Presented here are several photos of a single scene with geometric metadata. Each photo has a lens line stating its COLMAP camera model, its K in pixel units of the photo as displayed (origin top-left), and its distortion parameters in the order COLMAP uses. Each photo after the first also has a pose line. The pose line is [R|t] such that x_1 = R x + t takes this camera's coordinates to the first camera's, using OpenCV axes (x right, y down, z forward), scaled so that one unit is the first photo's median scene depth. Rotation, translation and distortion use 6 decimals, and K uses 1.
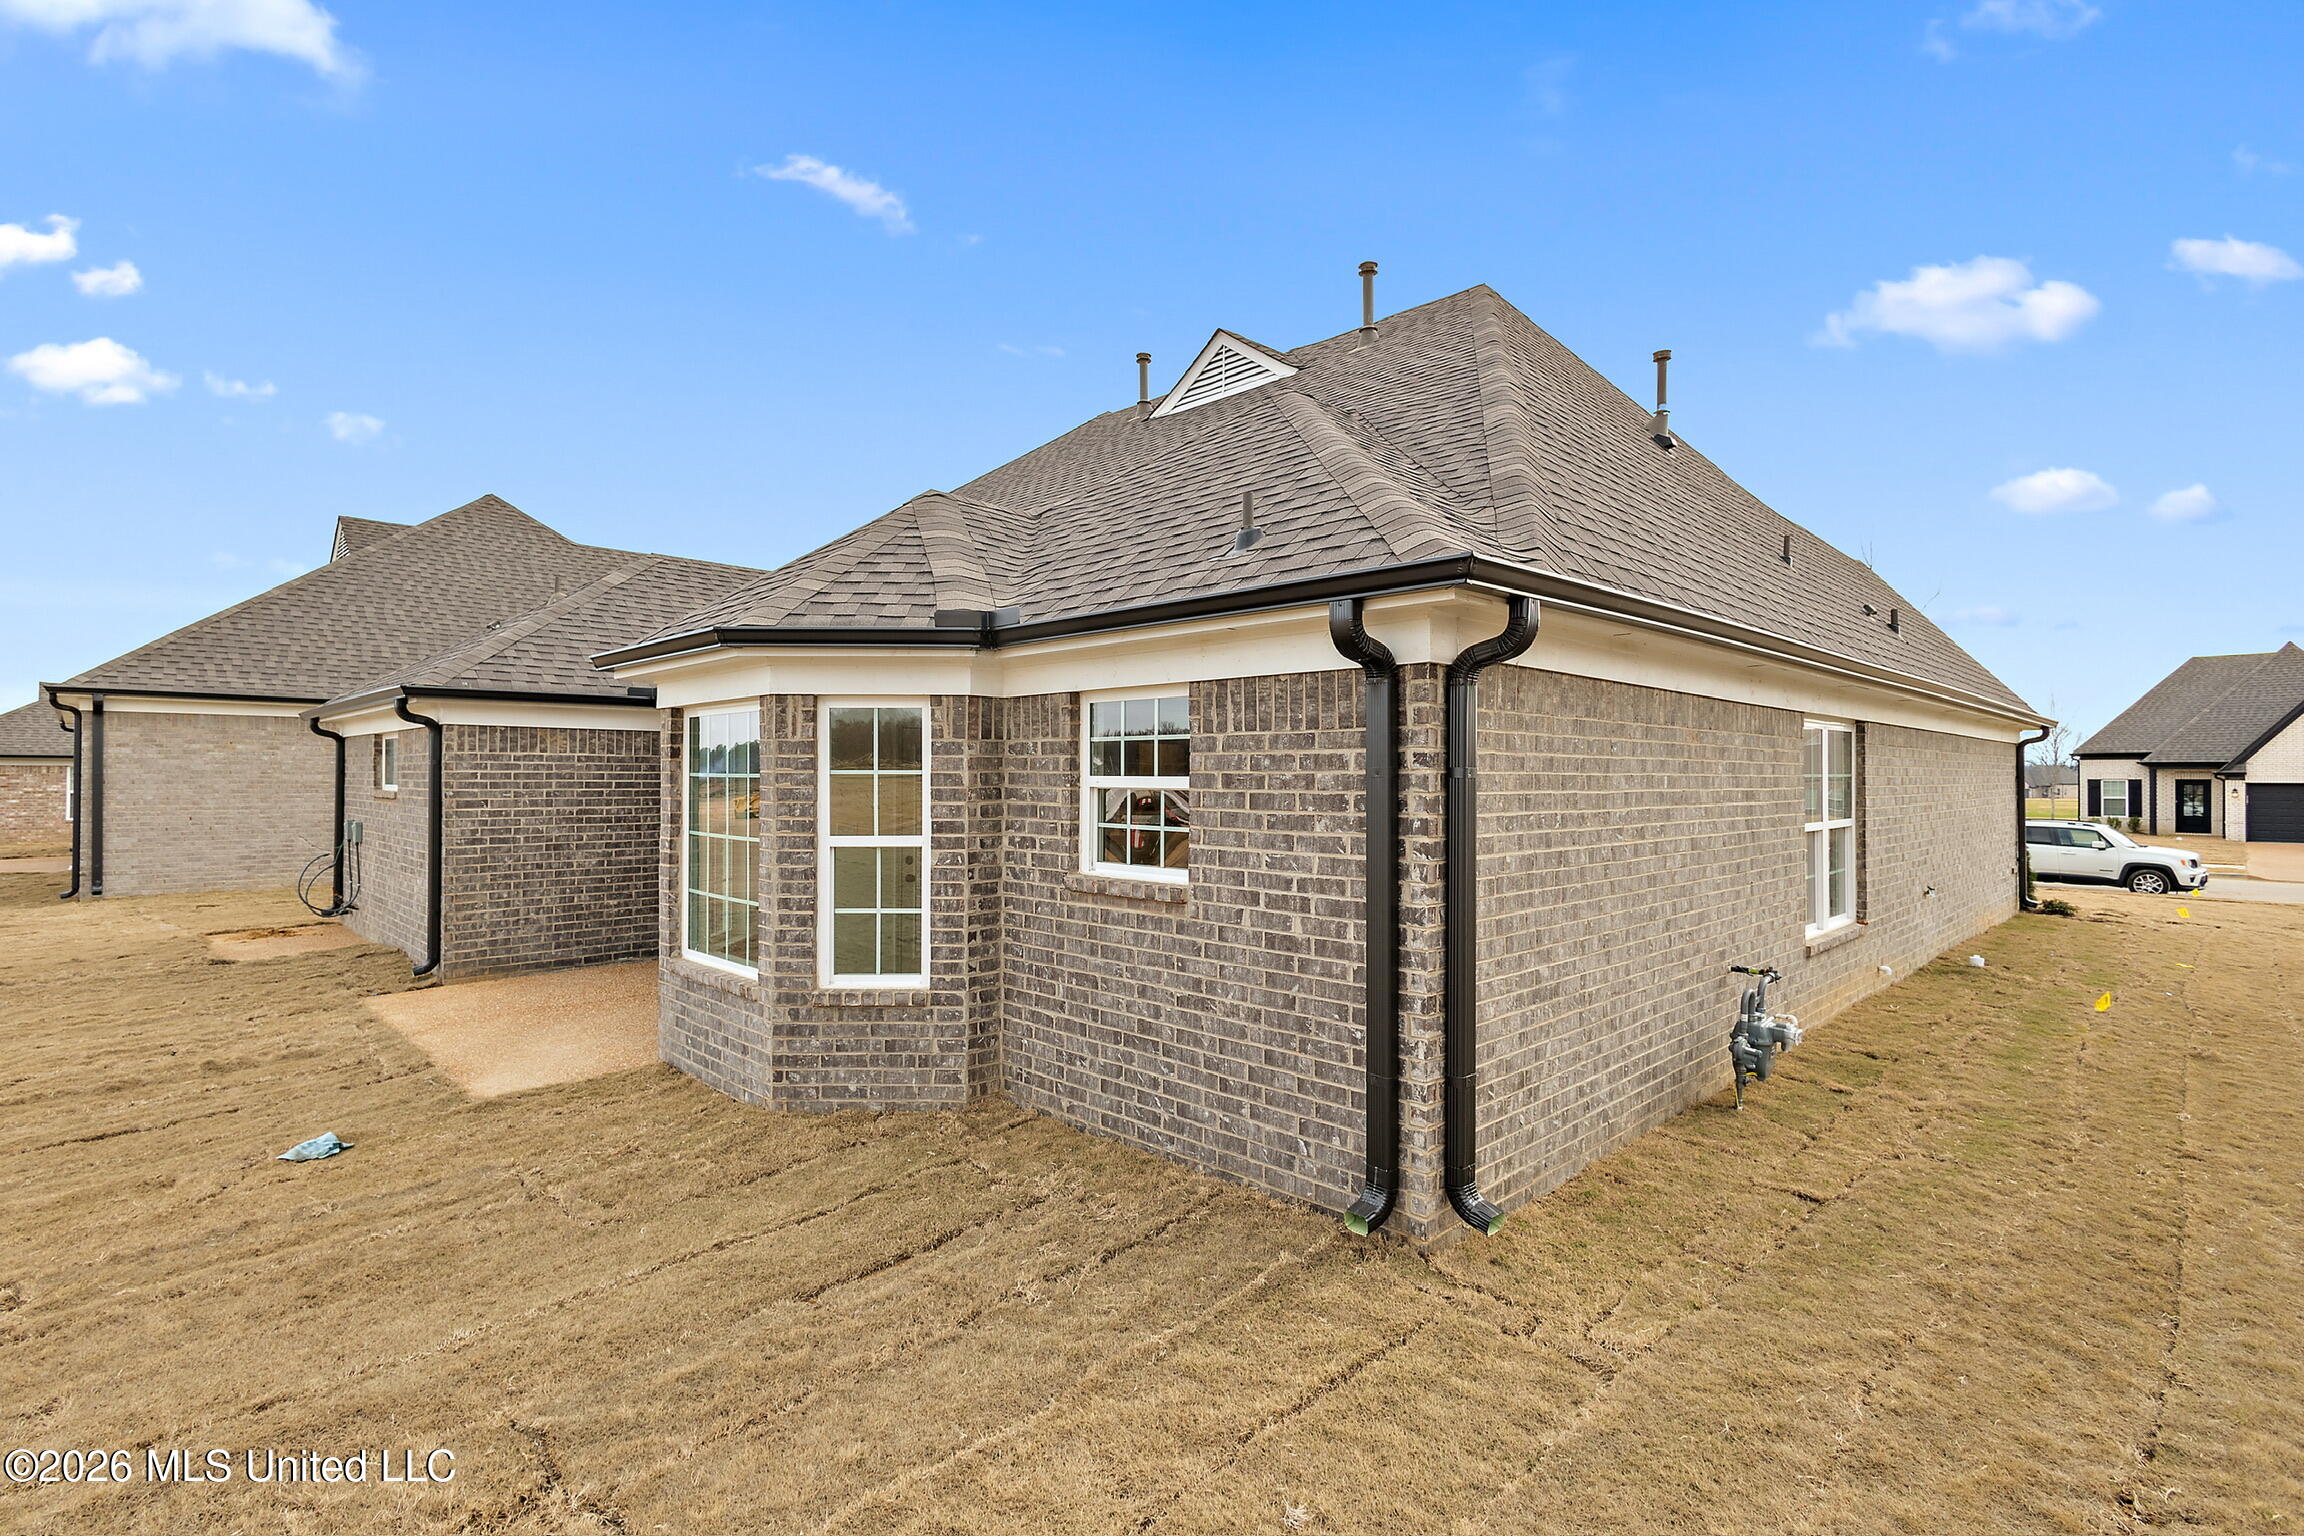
lens RADIAL K [[1063.7, 0, 1160.2], [0, 1063.7, 776.5], [0, 0, 1]] dist [0.008818, 0.000287]
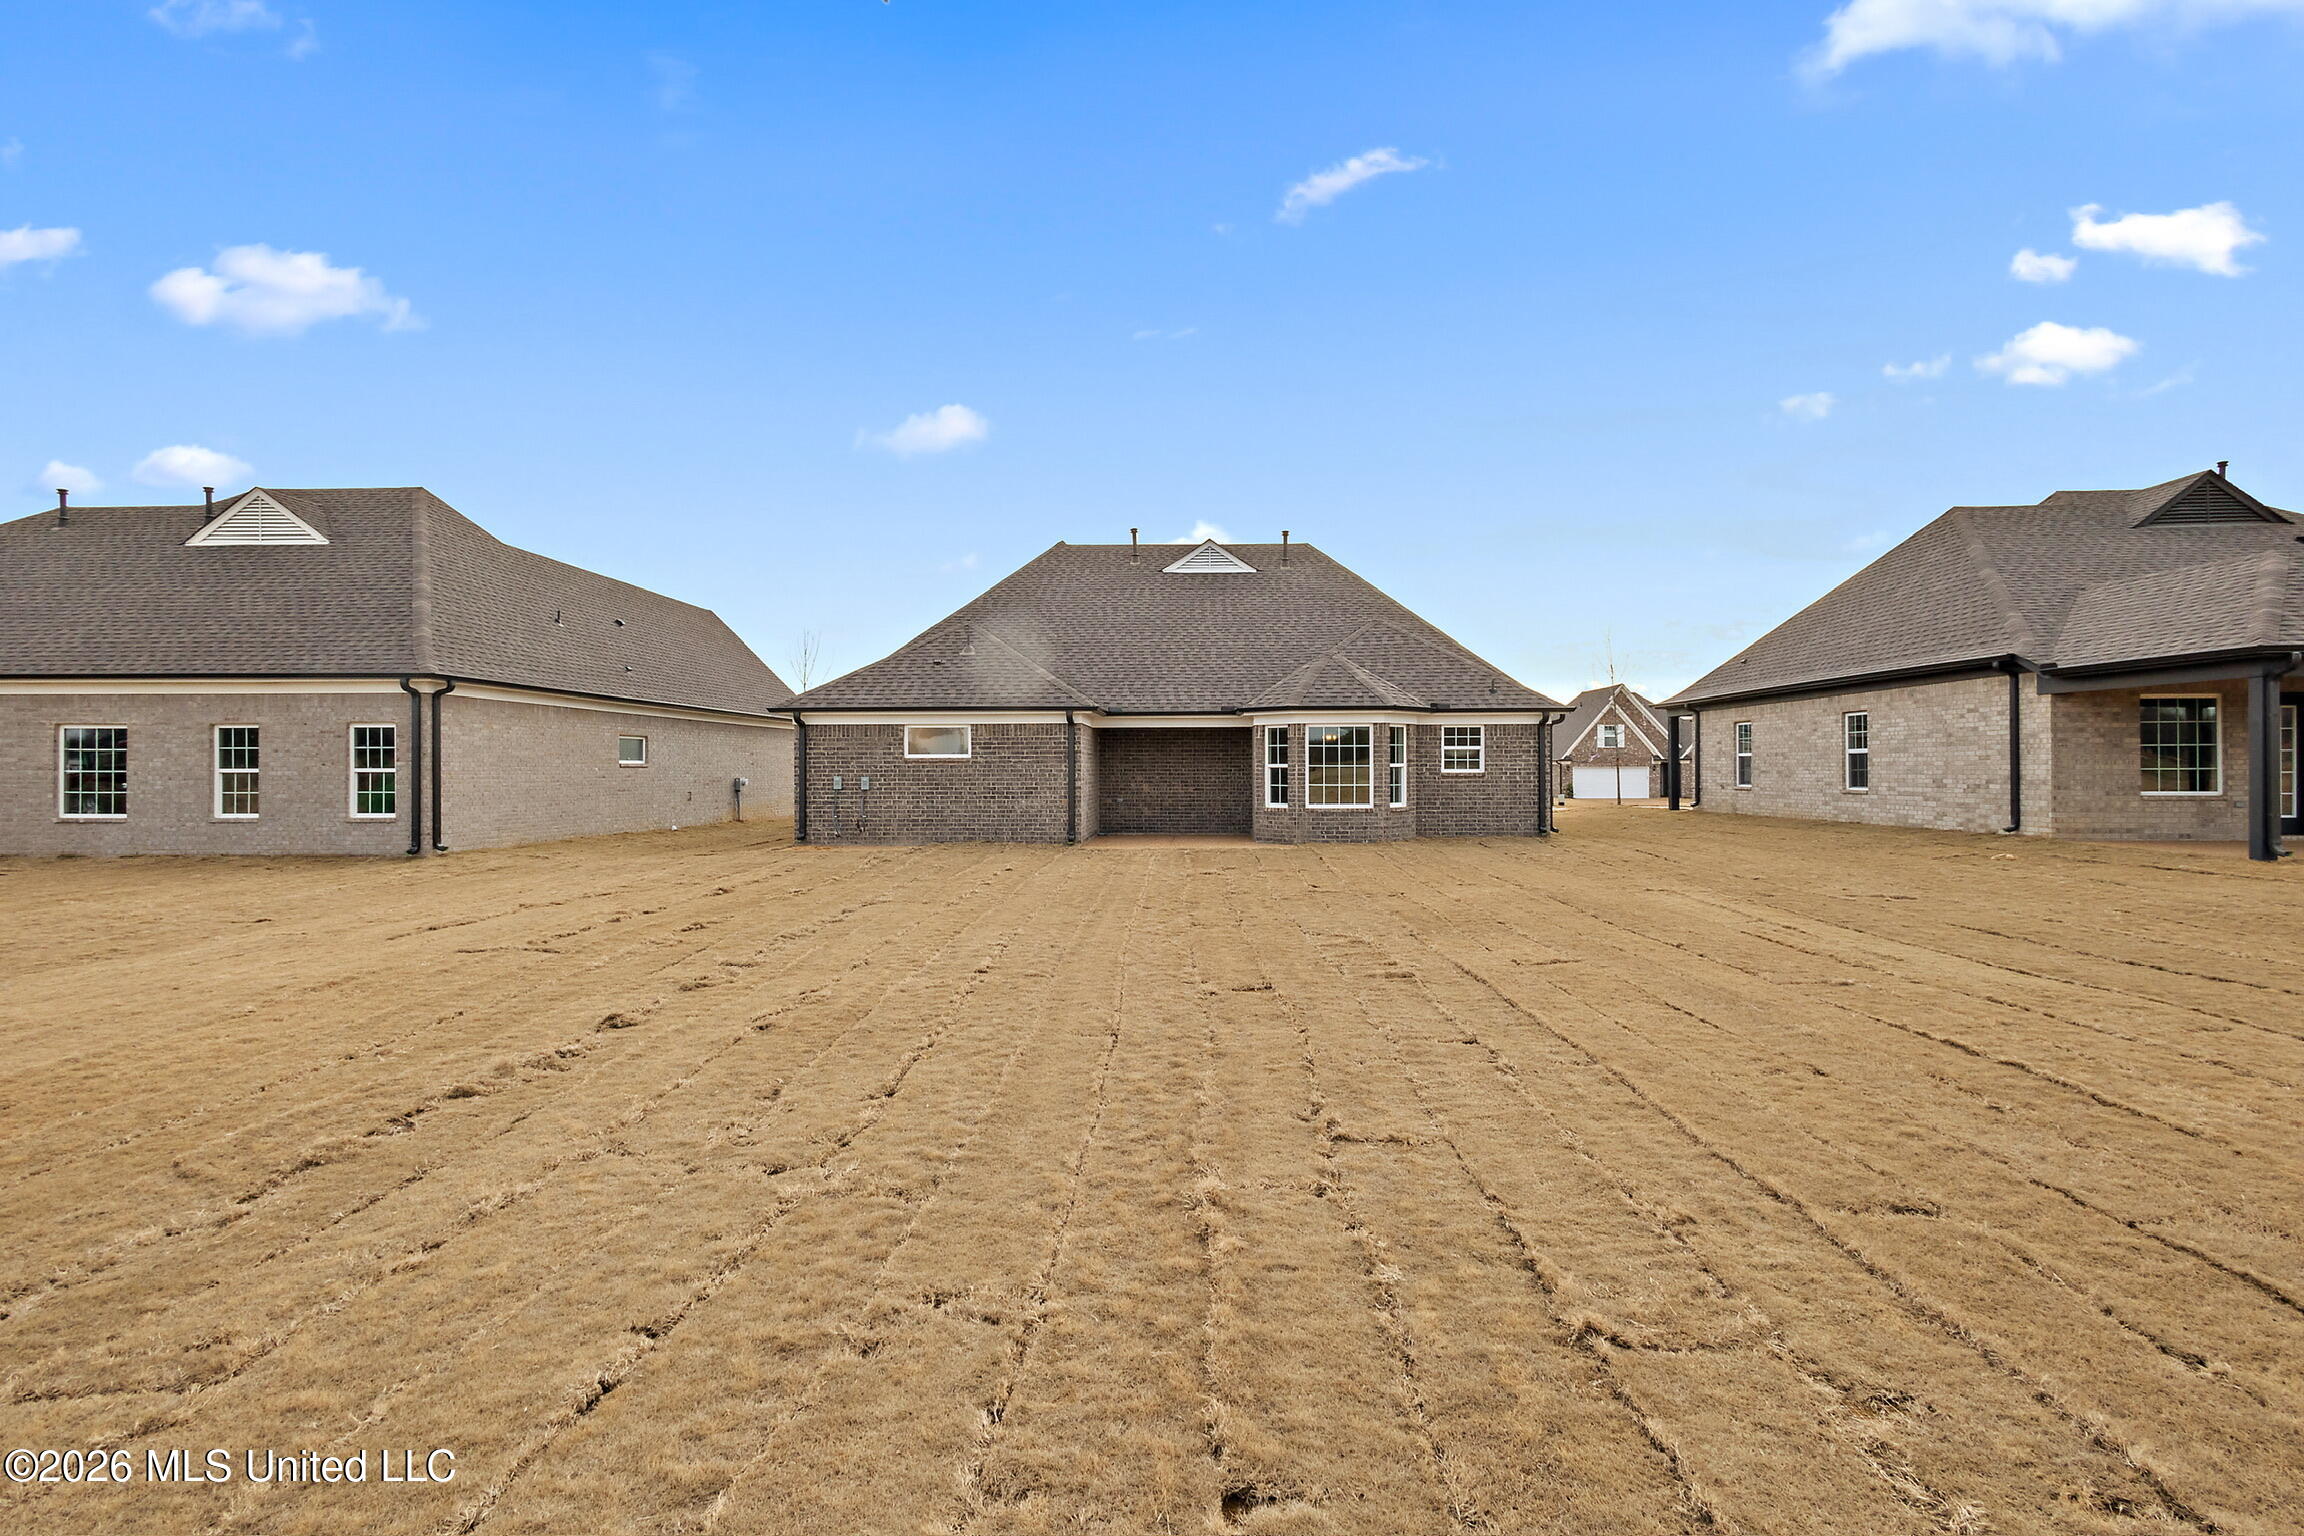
lens RADIAL K [[1063.7, 0, 1142.1], [0, 1063.7, 762.2], [0, 0, 1]] dist [0.008818, 0.000287]
pose [[0.743952, -0.005281, 0.668212, -3.871816], [0.006556, 0.999978, 0.000605, 0.053331], [-0.668201, 0.003930, 0.743971, -1.263104]]
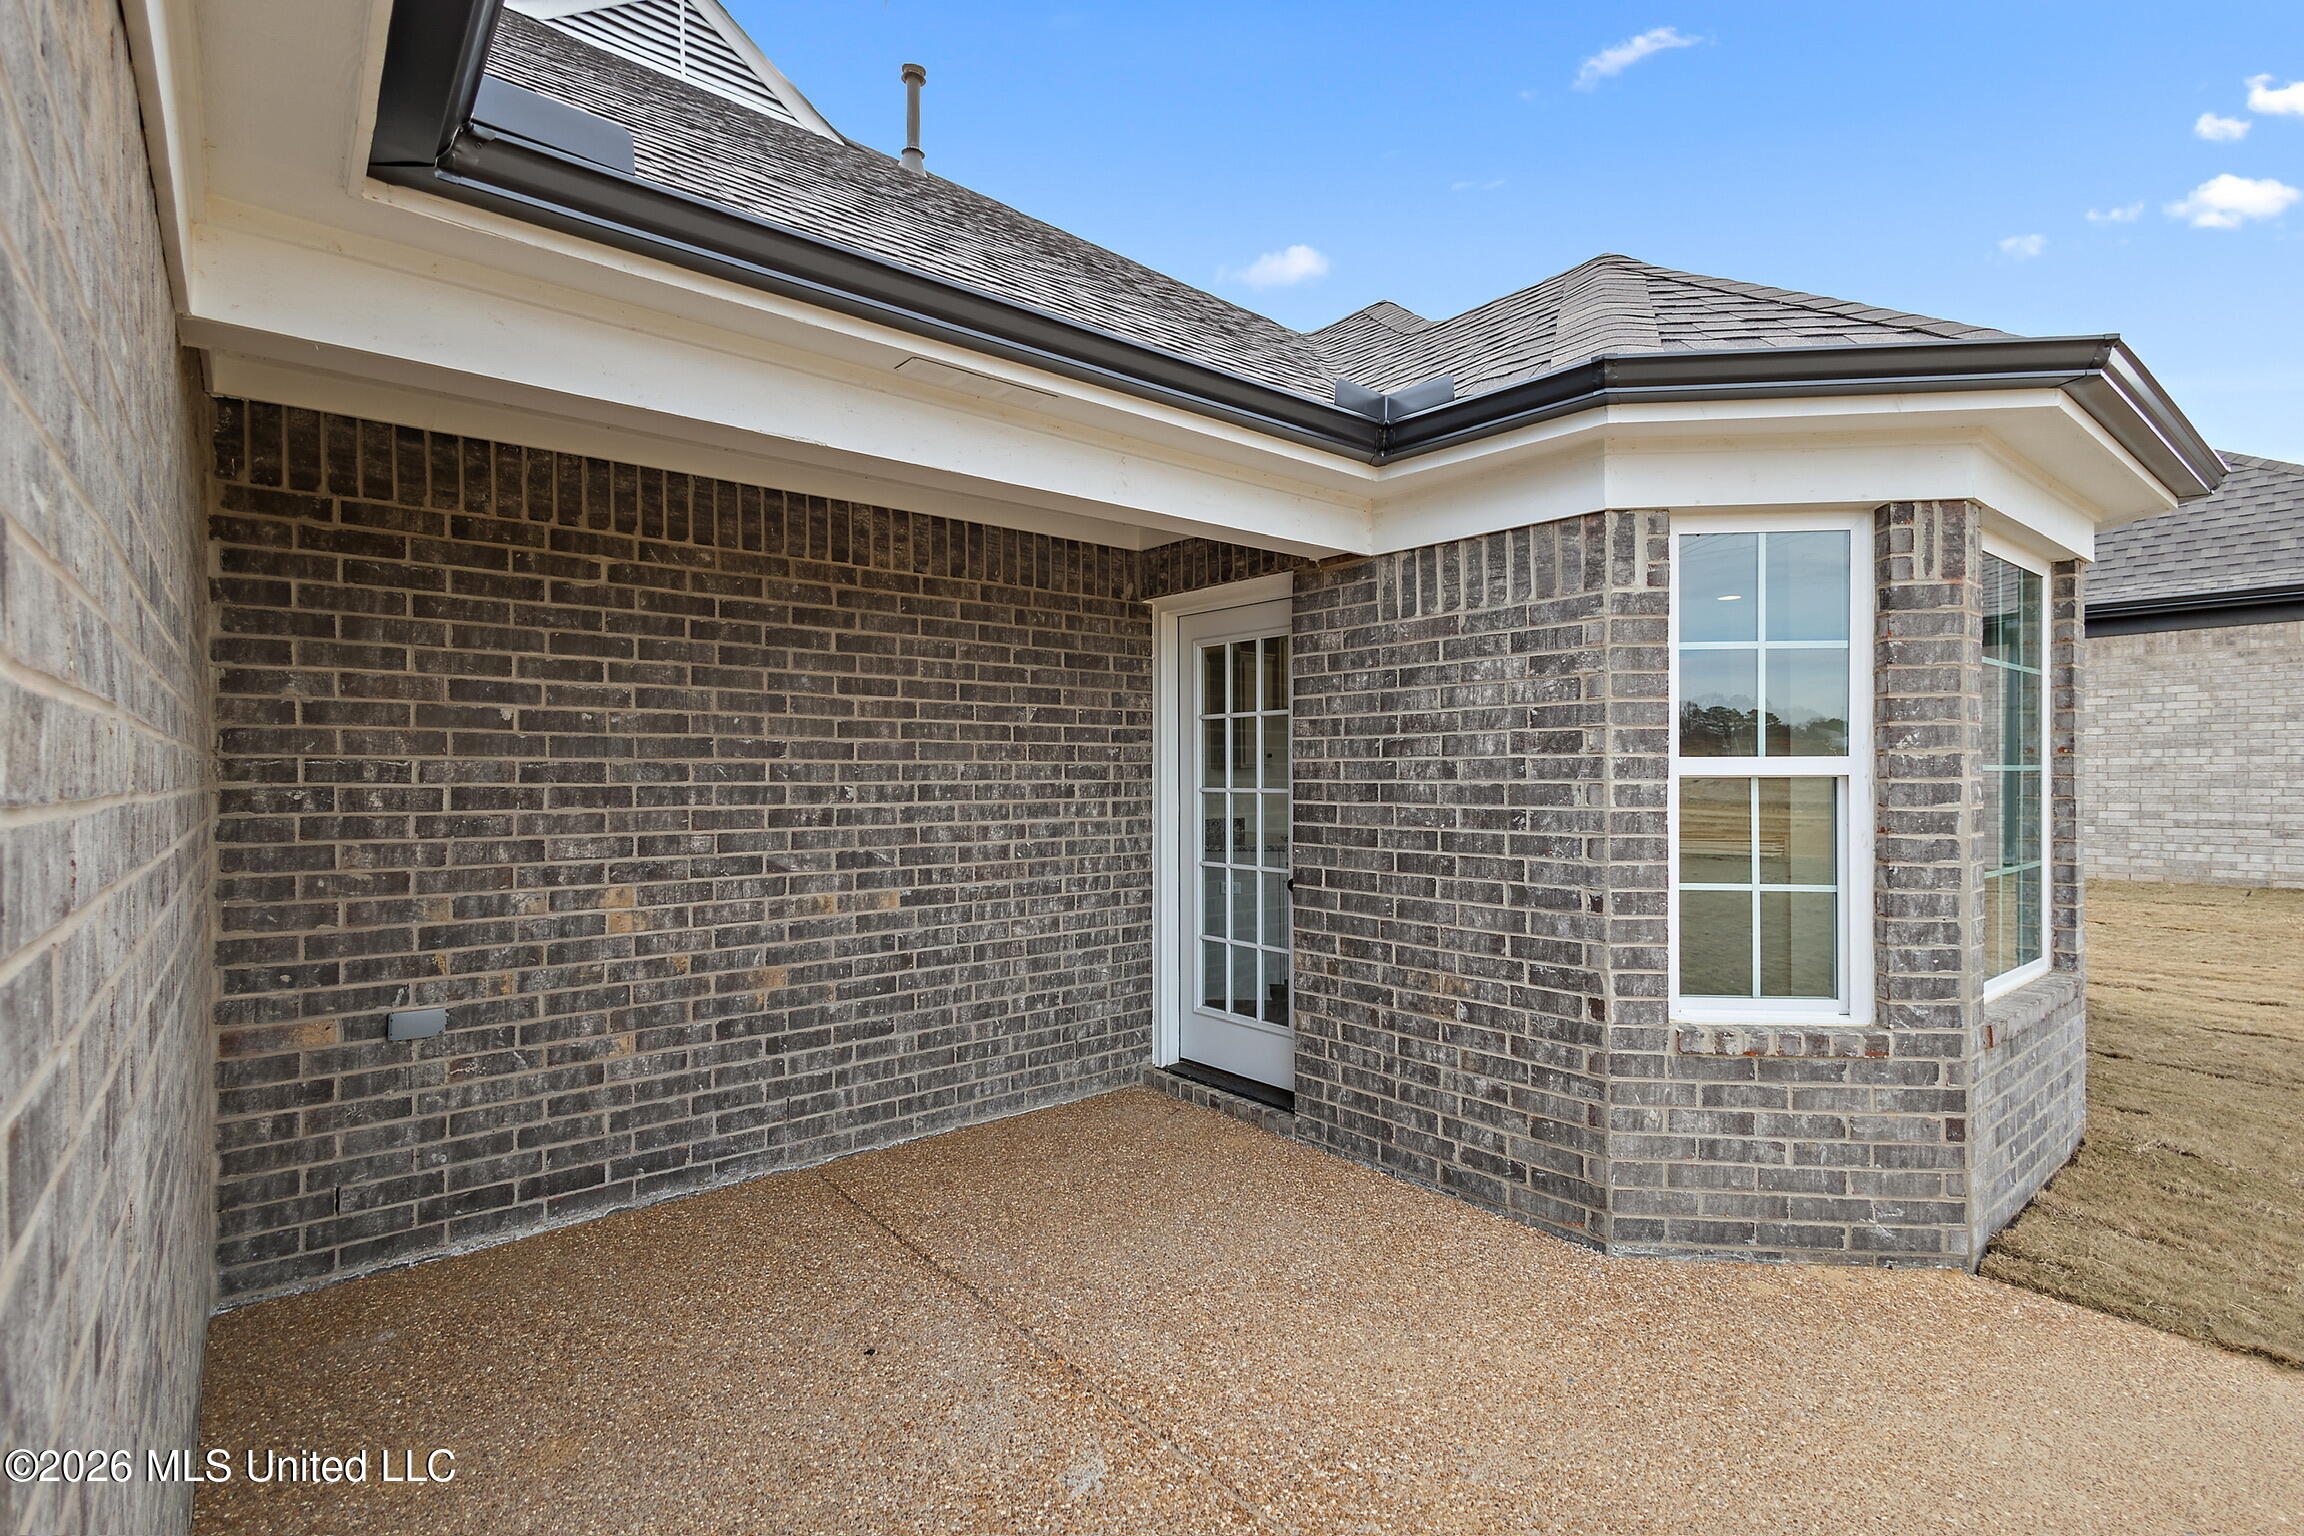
lens RADIAL K [[1063.7, 0, 1155.6], [0, 1063.7, 778.3], [0, 0, 1]] dist [0.008818, 0.000287]
pose [[0.091704, -0.007964, 0.995754, -1.358072], [0.004828, 0.999960, 0.007553, 0.073817], [-0.995775, 0.004115, 0.091738, 1.858453]]
